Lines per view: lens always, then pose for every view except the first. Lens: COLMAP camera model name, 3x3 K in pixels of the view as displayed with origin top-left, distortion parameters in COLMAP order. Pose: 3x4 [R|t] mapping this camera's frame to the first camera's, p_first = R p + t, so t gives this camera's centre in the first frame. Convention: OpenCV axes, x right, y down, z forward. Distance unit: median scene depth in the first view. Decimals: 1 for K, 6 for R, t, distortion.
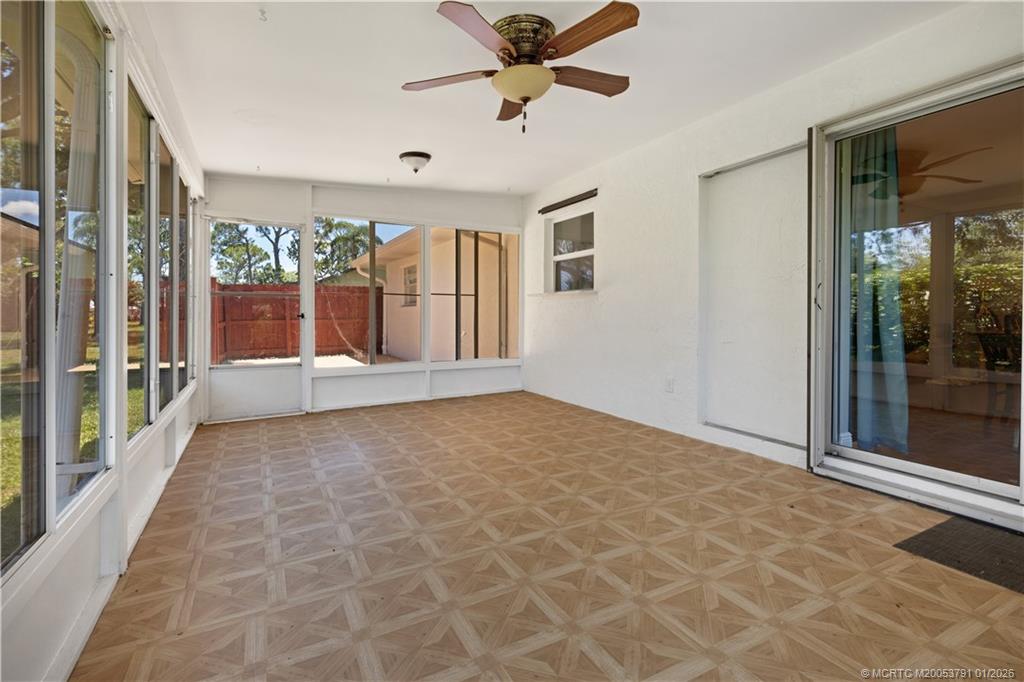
lens RADIAL K [[469.0, 0, 513.1], [0, 469.0, 313.5], [0, 0, 1]] dist [0.002059, 0.000085]
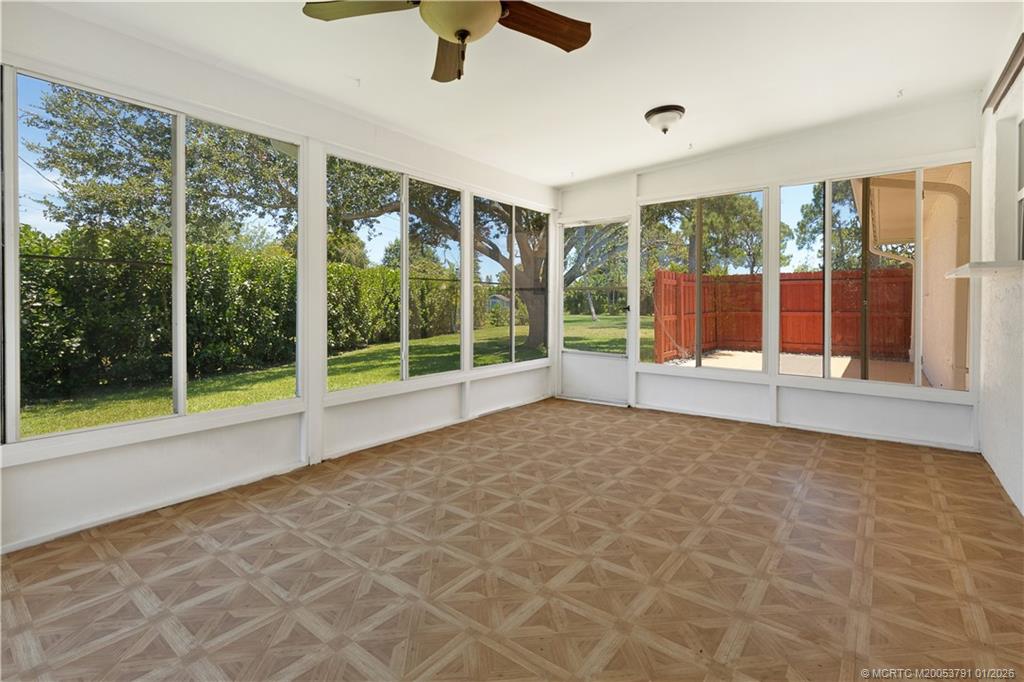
lens RADIAL K [[479.8, 0, 519.2], [0, 479.8, 307.7], [0, 0, 1]] dist [-0.001561, -0.000105]
pose [[0.408646, 0.011885, -0.912616, 0.779558], [-0.001723, 0.999923, 0.012250, -0.017279], [0.912691, -0.003433, 0.408635, 0.757145]]
